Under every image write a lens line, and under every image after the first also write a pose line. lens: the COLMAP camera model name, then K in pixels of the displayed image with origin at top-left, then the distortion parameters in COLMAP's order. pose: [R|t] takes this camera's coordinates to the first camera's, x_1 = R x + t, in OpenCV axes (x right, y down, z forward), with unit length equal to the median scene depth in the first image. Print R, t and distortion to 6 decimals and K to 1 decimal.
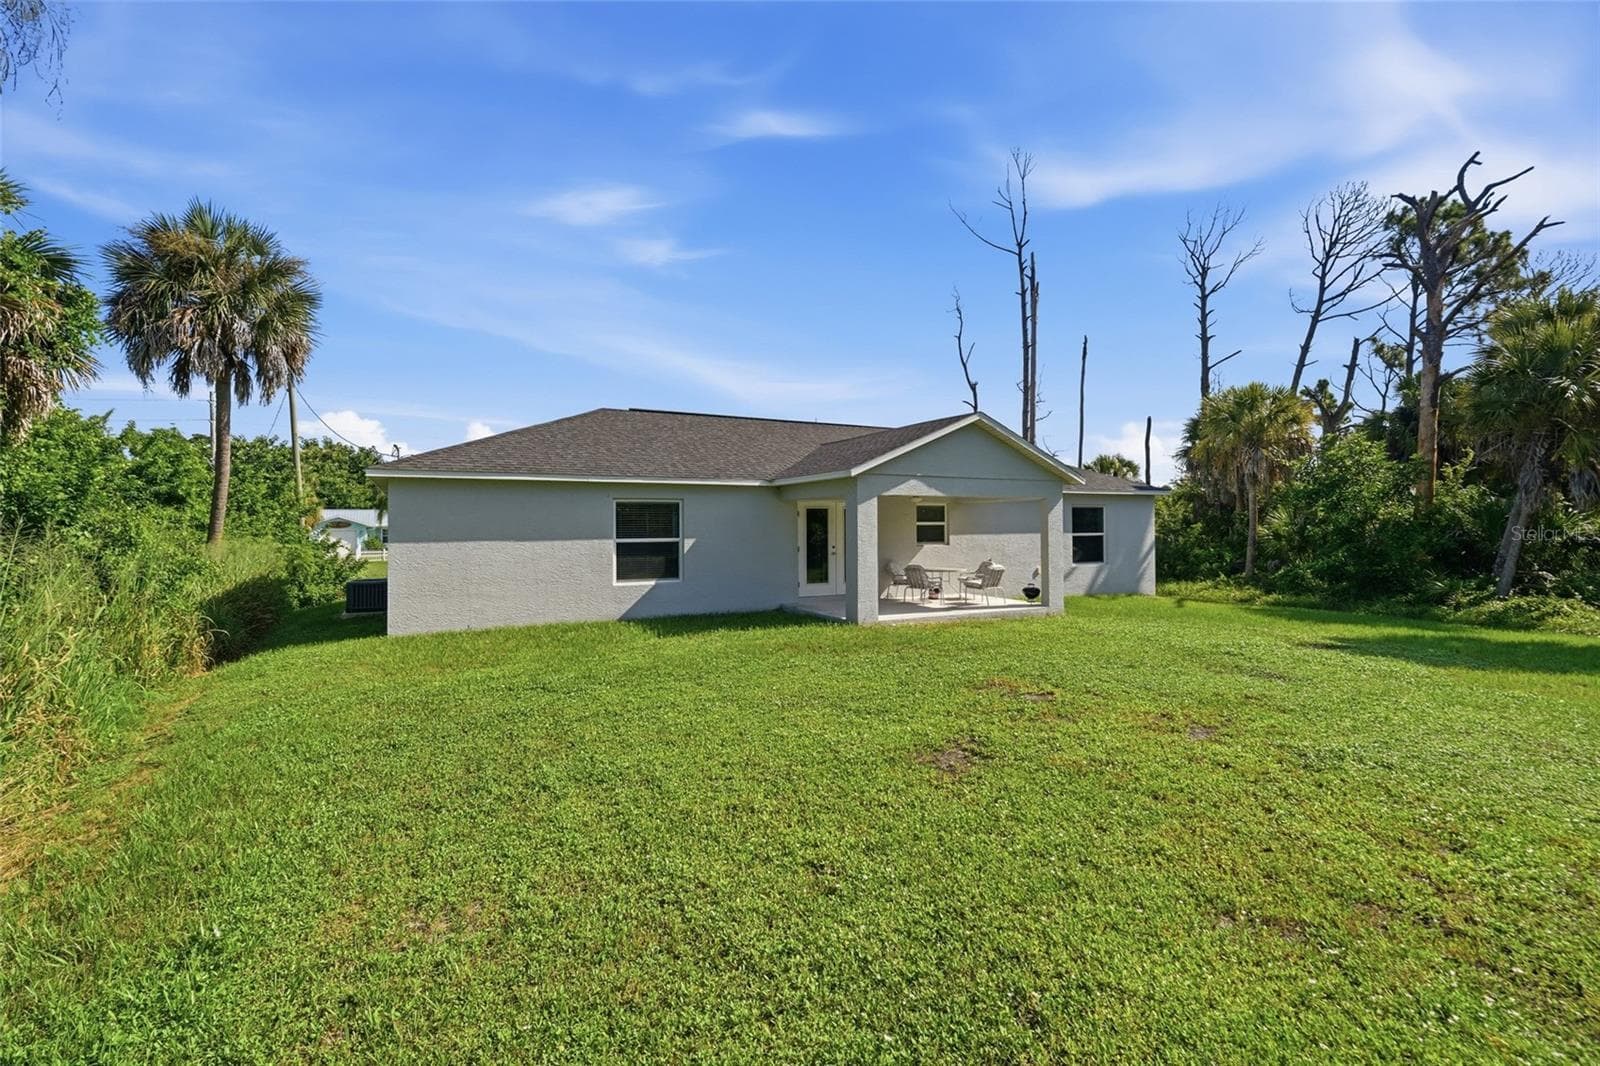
lens RADIAL K [[731.1, 0, 799.4], [0, 731.1, 510.3], [0, 0, 1]] dist [-0.000837, -0.000395]
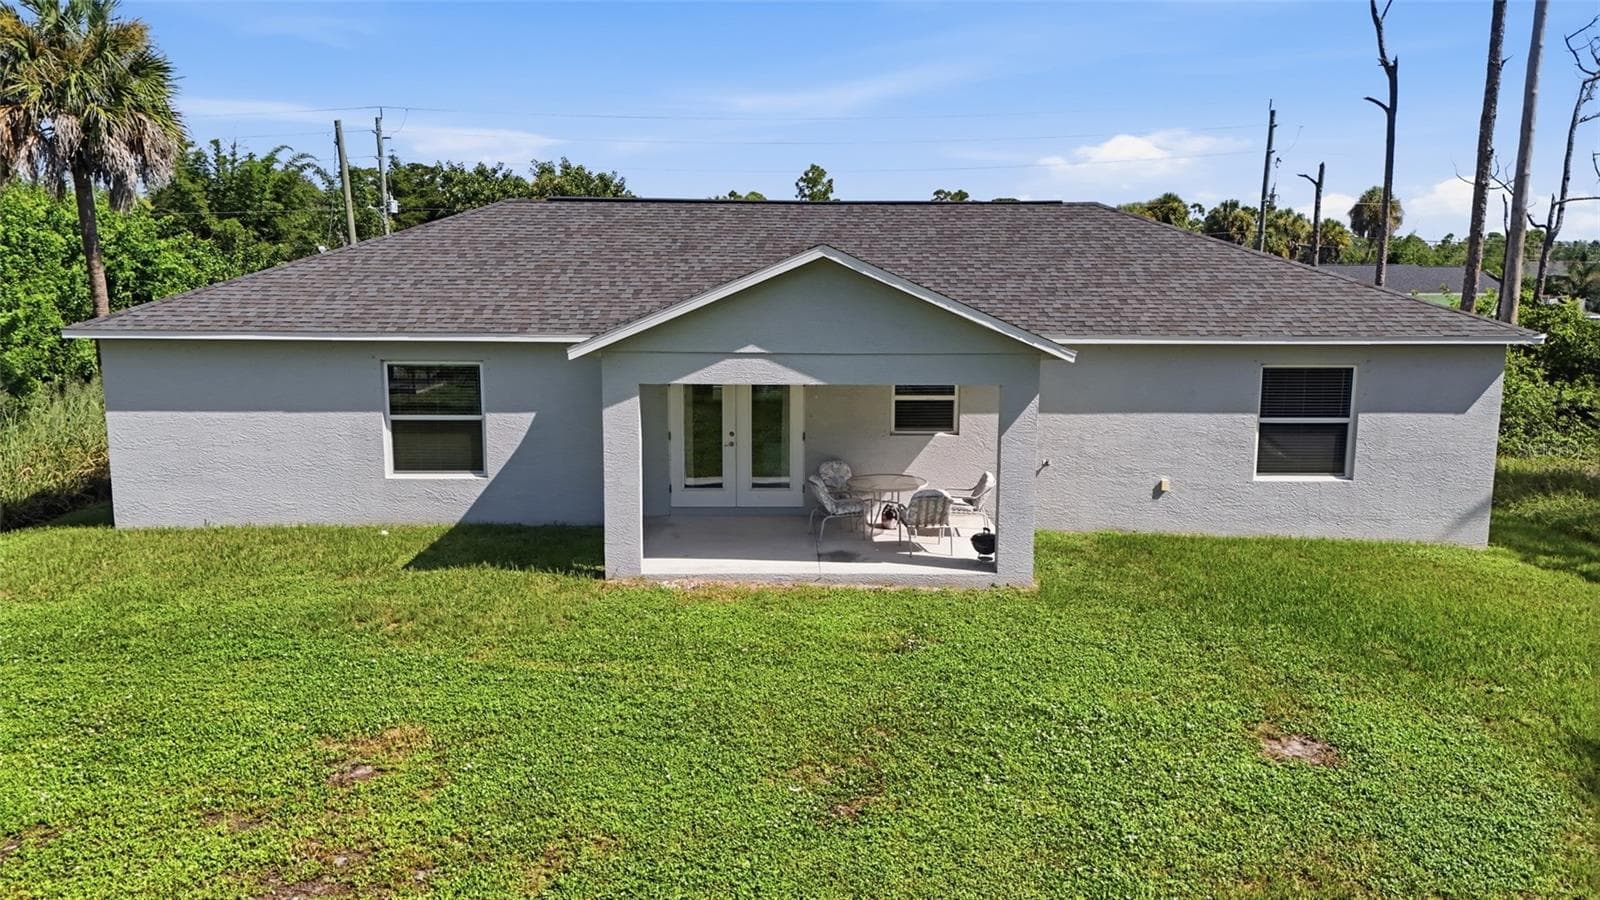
lens RADIAL K [[1174.6, 0, 795.5], [0, 1174.6, 447.7], [0, 0, 1]] dist [0.099394, -0.100648]
pose [[0.893438, 0.075355, -0.442821, 0.572509], [0.002598, 0.984945, 0.172851, -0.119626], [0.449180, -0.155582, 0.879791, 0.118641]]
